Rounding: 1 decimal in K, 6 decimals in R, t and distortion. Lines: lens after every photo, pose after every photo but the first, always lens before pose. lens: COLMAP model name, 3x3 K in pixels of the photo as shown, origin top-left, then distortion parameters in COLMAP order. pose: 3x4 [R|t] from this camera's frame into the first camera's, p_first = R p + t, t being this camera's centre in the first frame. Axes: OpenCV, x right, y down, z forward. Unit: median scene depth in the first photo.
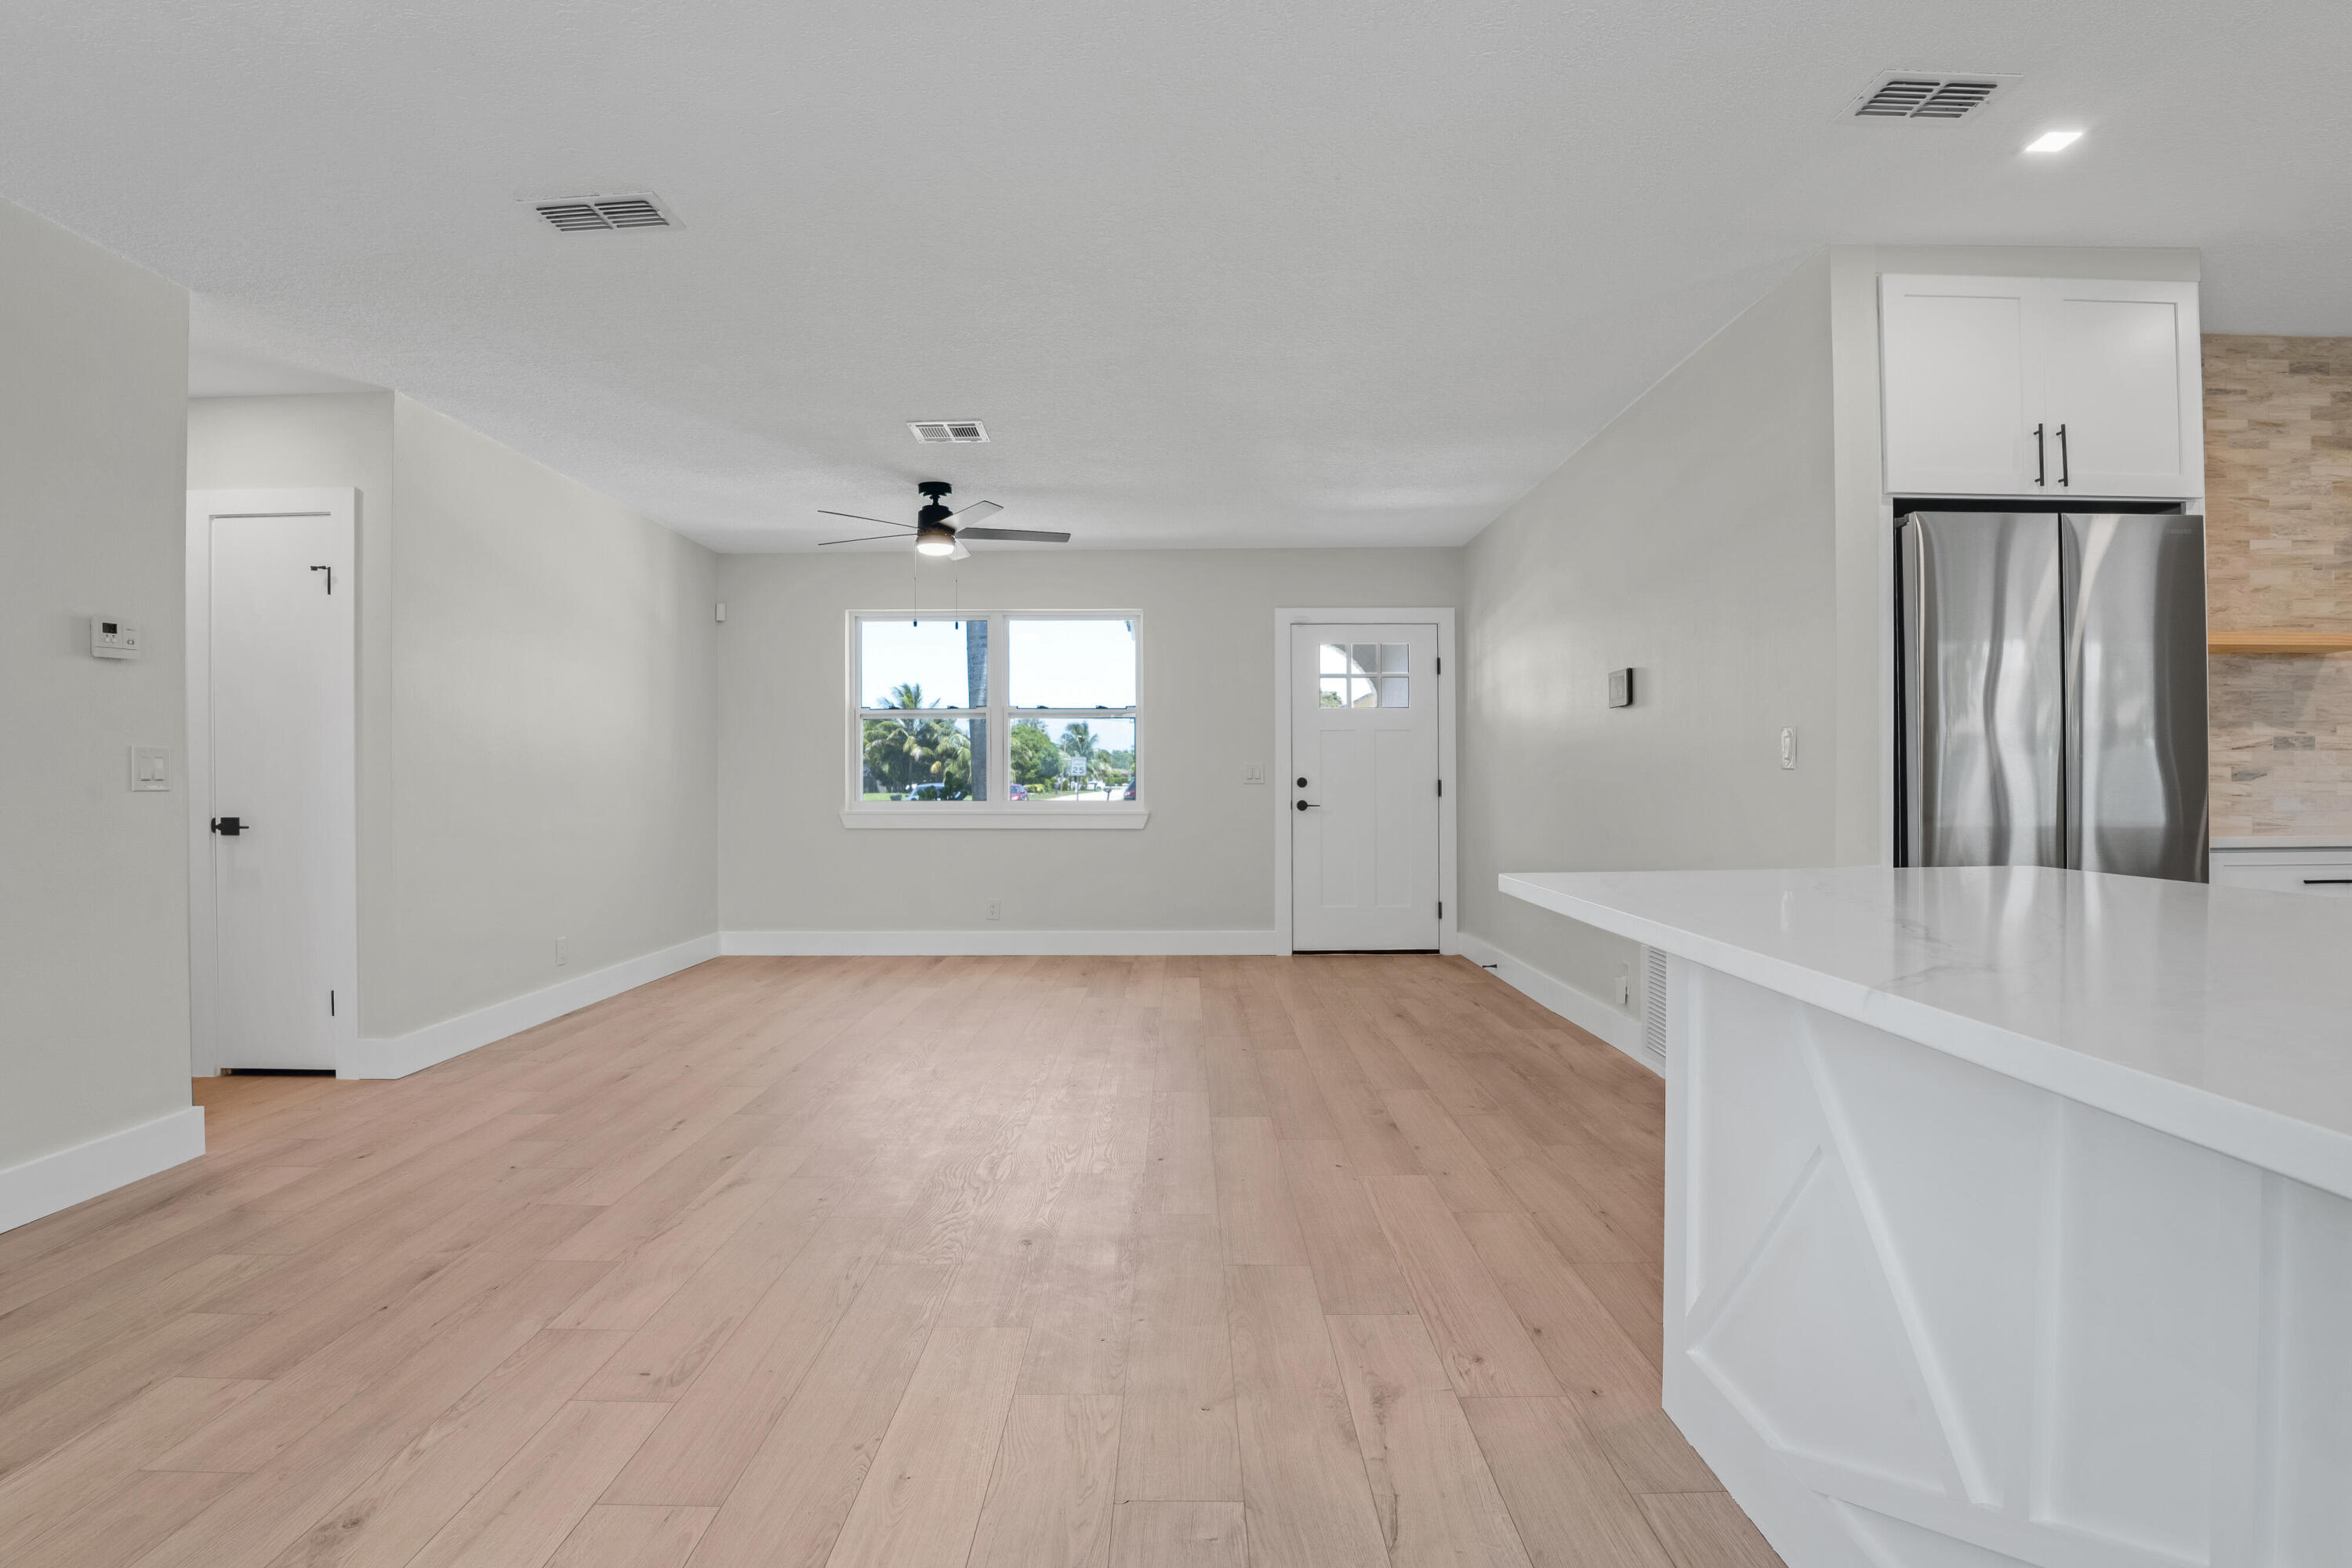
lens RADIAL K [[1229.4, 0, 1182.3], [0, 1229.4, 787.0], [0, 0, 1]] dist [-0.066996, 0.013298]
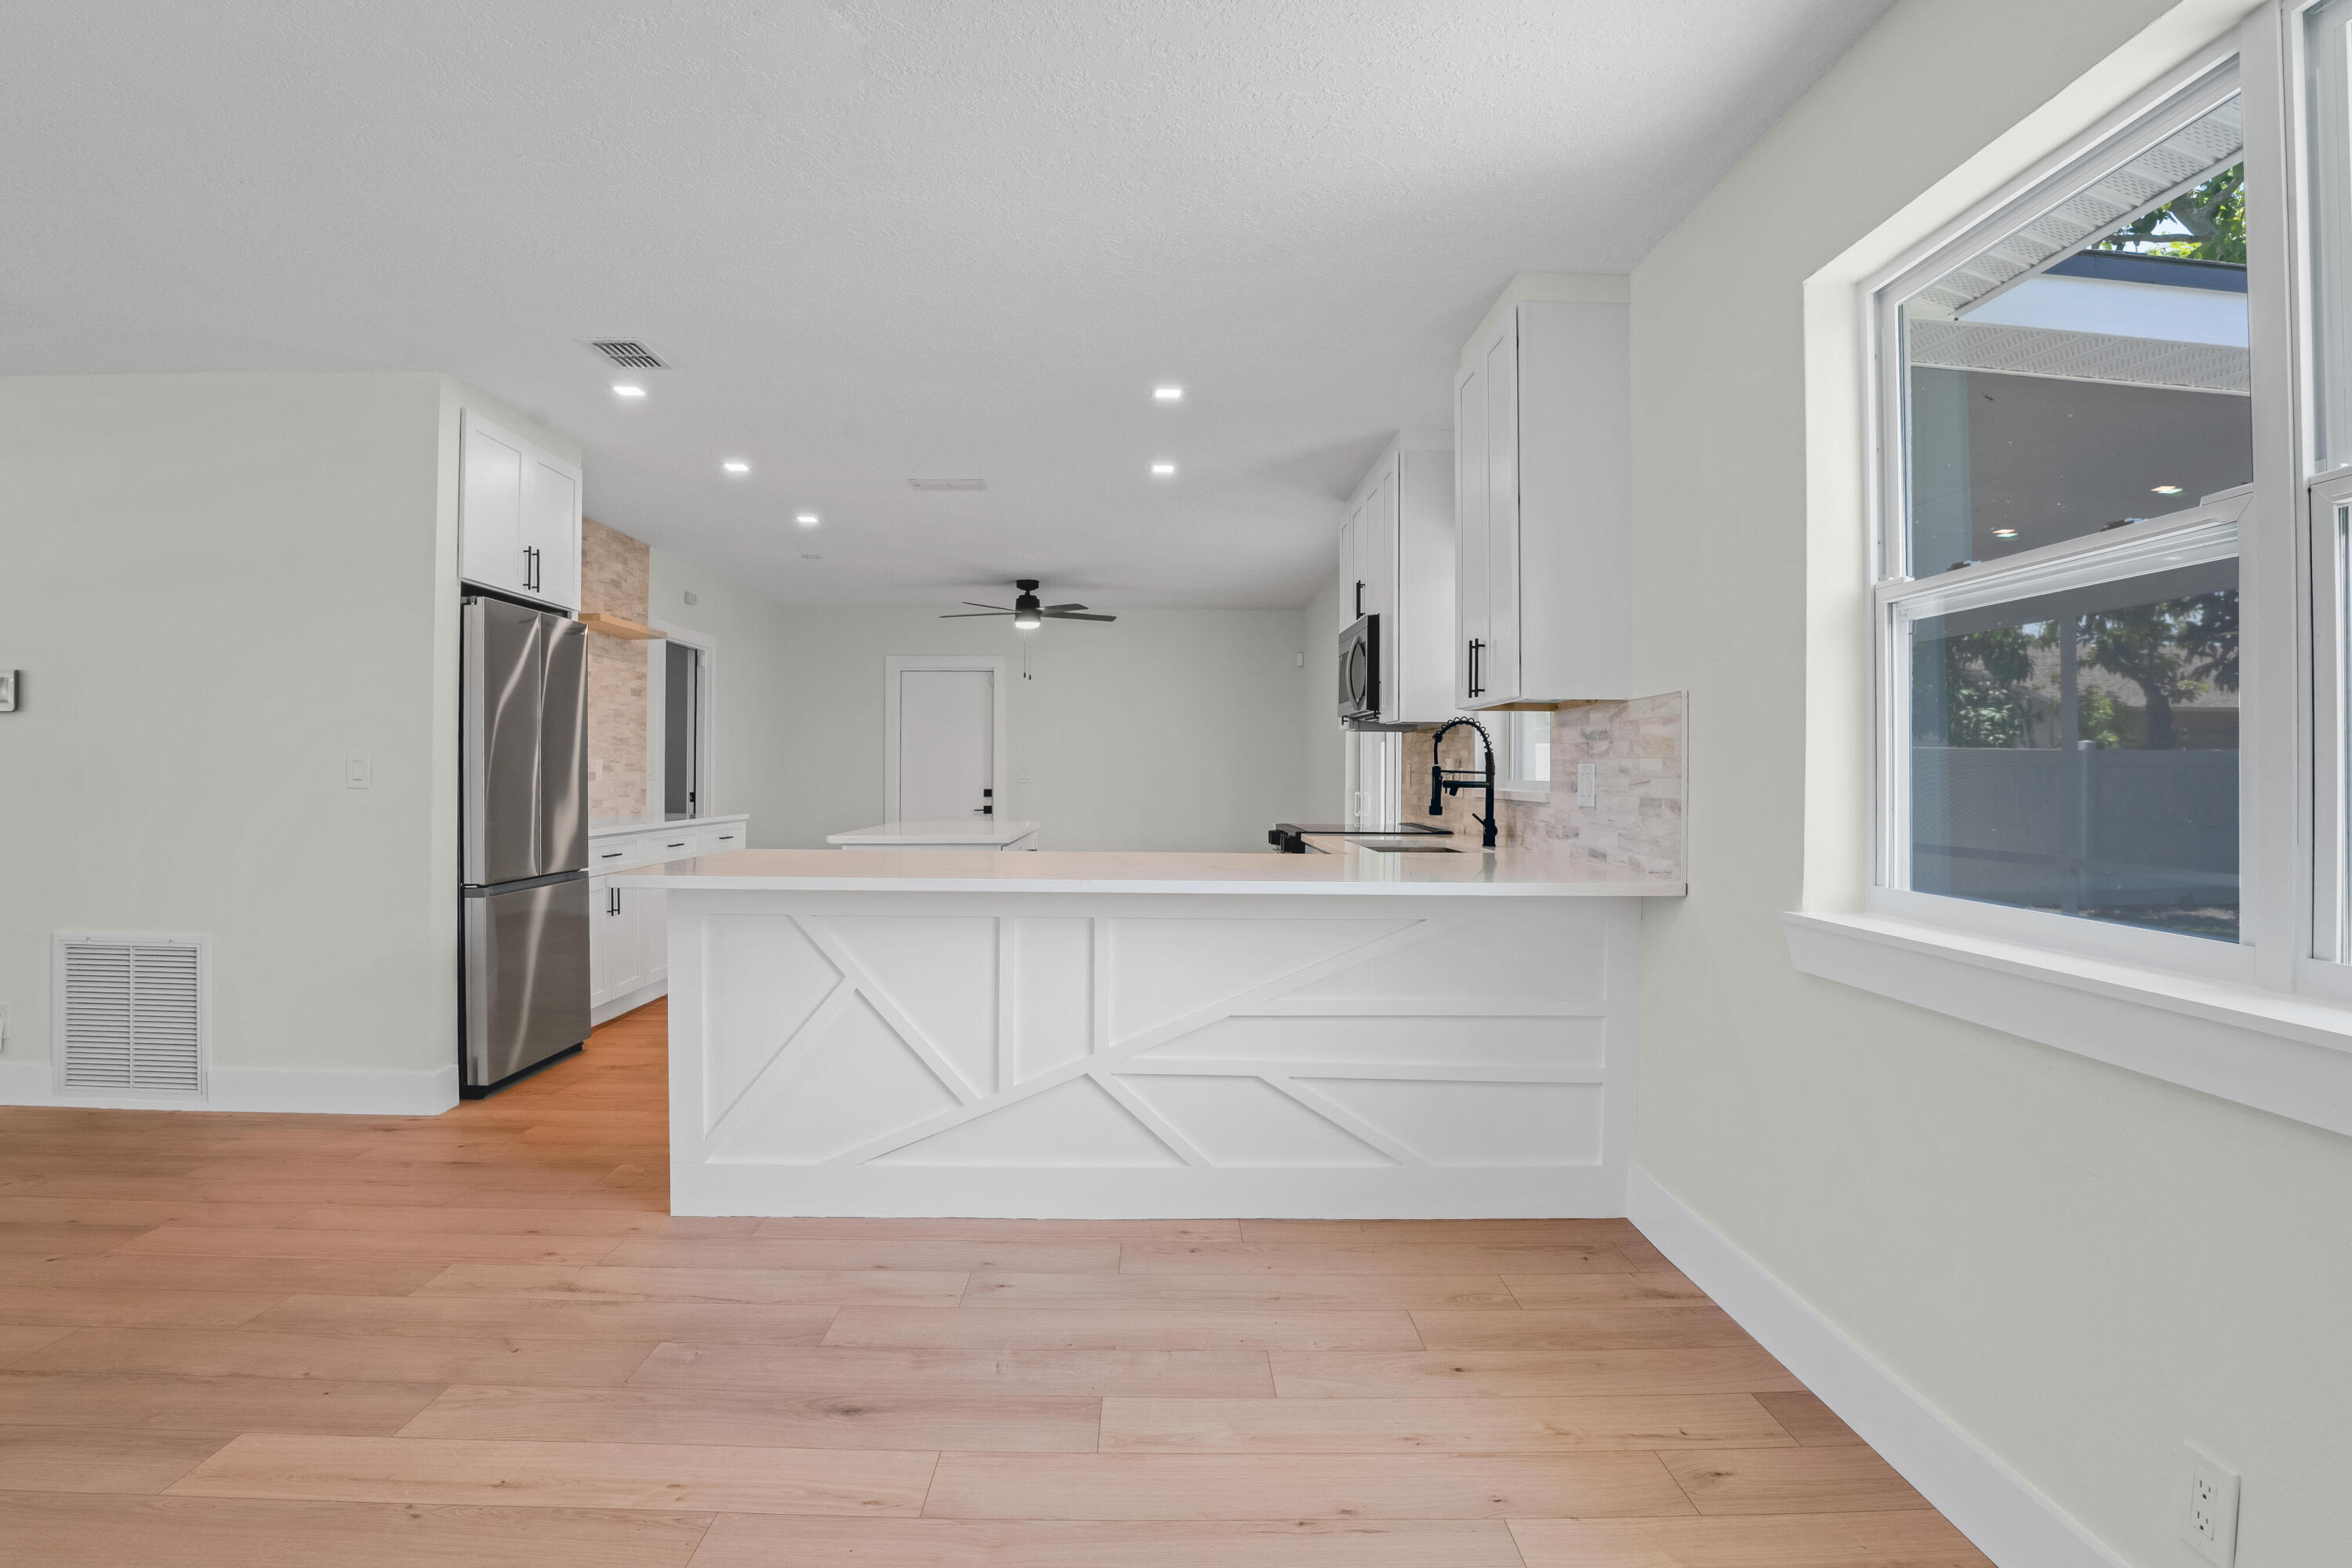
lens RADIAL K [[1229.4, 0, 1175.9], [0, 1229.4, 776.7], [0, 0, 1]] dist [-0.066996, 0.013298]
pose [[-0.013128, 0.003268, 0.999908, -0.597679], [0.002164, 0.999992, -0.003240, -0.018092], [-0.999911, 0.002121, -0.013135, 0.196730]]
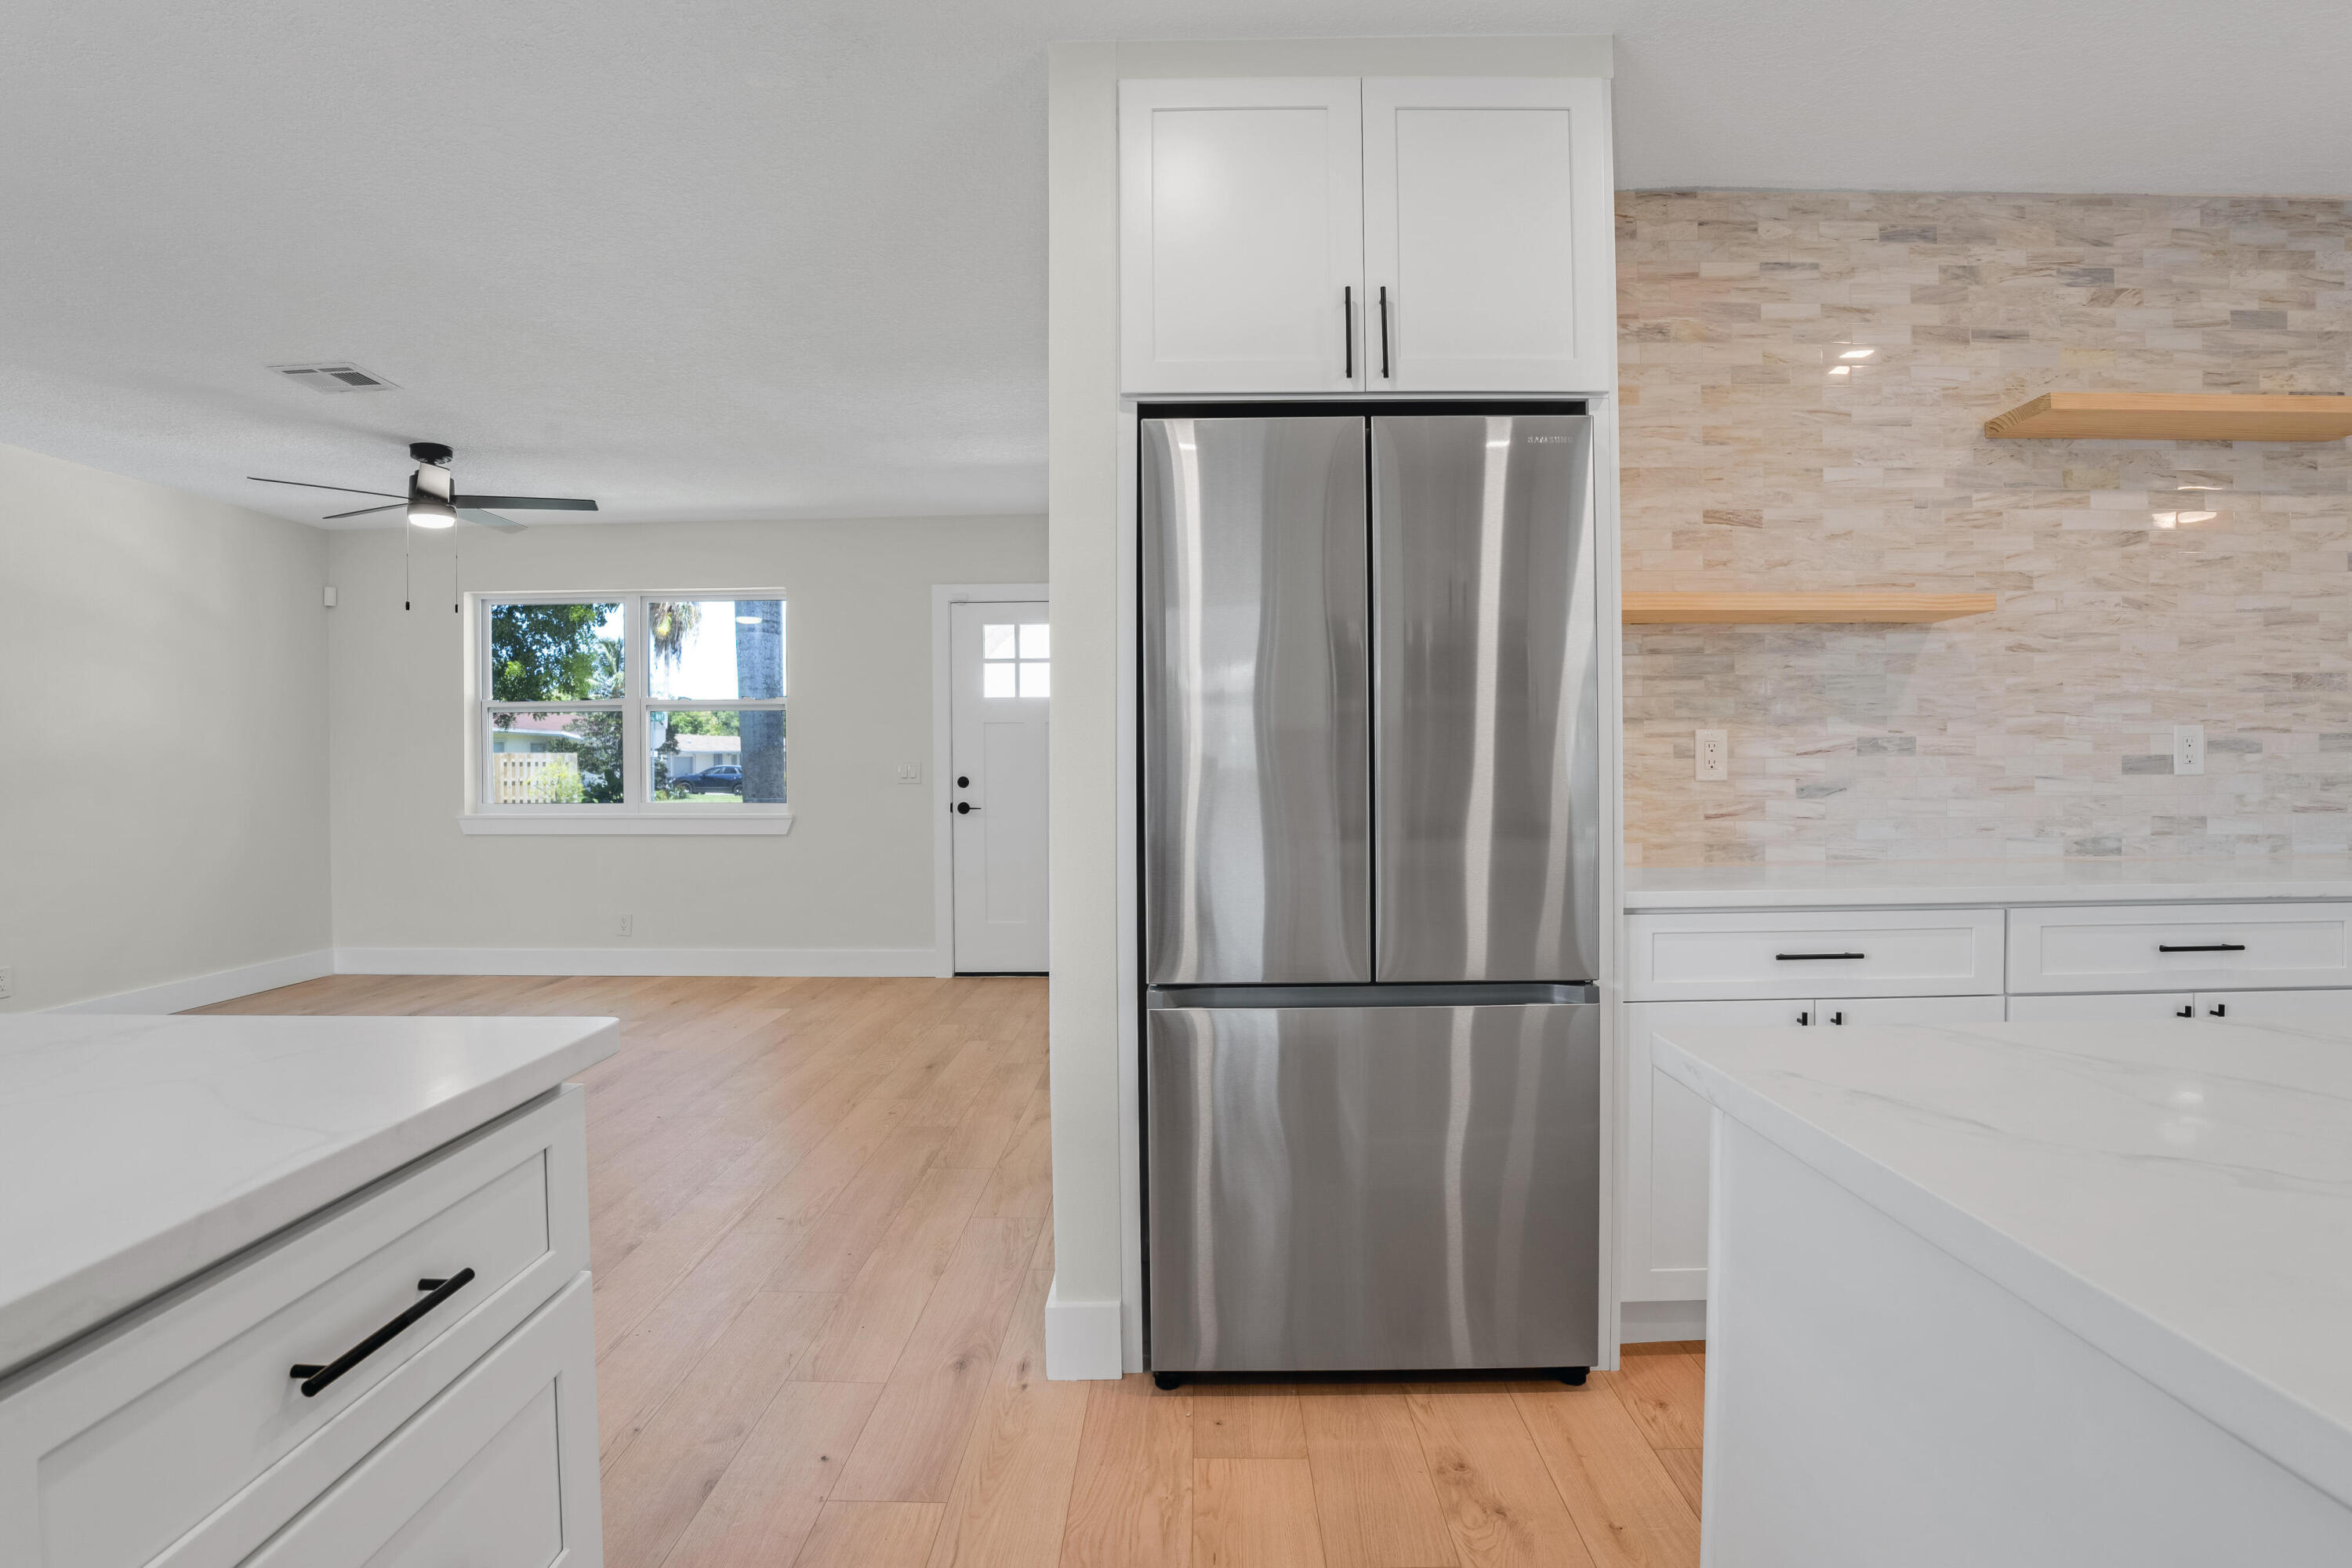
lens RADIAL K [[1229.4, 0, 1152.7], [0, 1229.4, 775.8], [0, 0, 1]] dist [-0.066996, 0.013298]
pose [[0.999810, -0.002428, -0.019366, 0.508321], [0.002510, 0.999988, 0.004226, -0.023290], [0.019355, -0.004274, 0.999804, 0.241610]]
